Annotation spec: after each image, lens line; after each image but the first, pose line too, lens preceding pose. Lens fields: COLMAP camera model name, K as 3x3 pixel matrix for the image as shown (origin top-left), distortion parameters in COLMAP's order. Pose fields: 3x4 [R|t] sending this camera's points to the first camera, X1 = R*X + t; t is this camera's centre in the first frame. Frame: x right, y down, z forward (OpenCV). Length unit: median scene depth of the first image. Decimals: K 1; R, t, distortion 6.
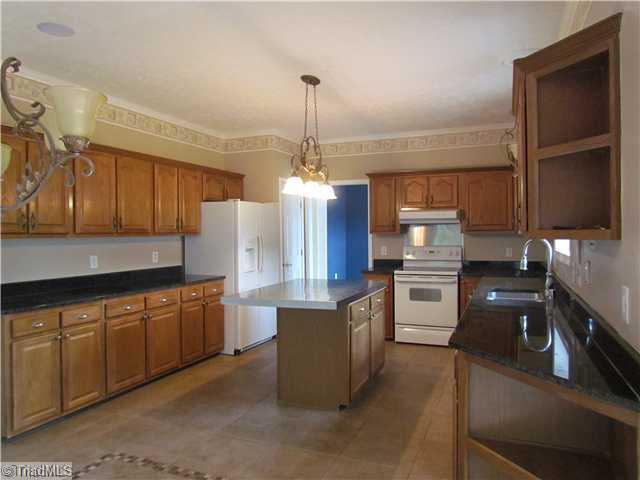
lens RADIAL K [[446.1, 0, 320.0], [0, 446.1, 240.0], [0, 0, 1]] dist [-0.006416, -0.001459]
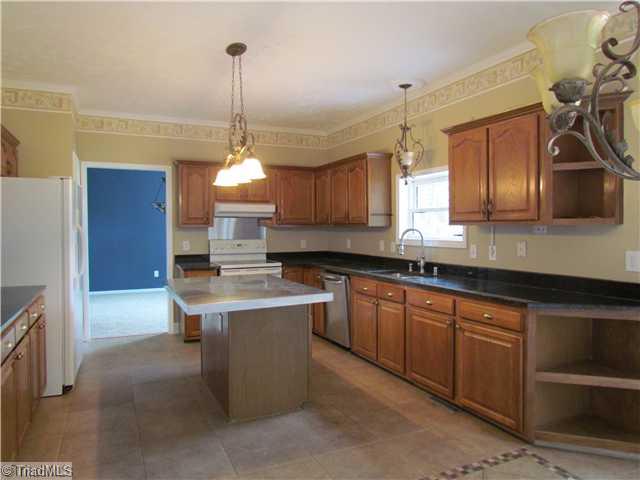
lens RADIAL K [[460.5, 0, 320.7], [0, 460.5, 215.6], [0, 0, 1]] dist [-0.034705, -0.003703]
pose [[0.670426, 0.026273, 0.741511, -0.458949], [0.003722, 0.999241, -0.038770, 0.001645], [-0.741967, 0.028752, 0.669820, 0.200623]]
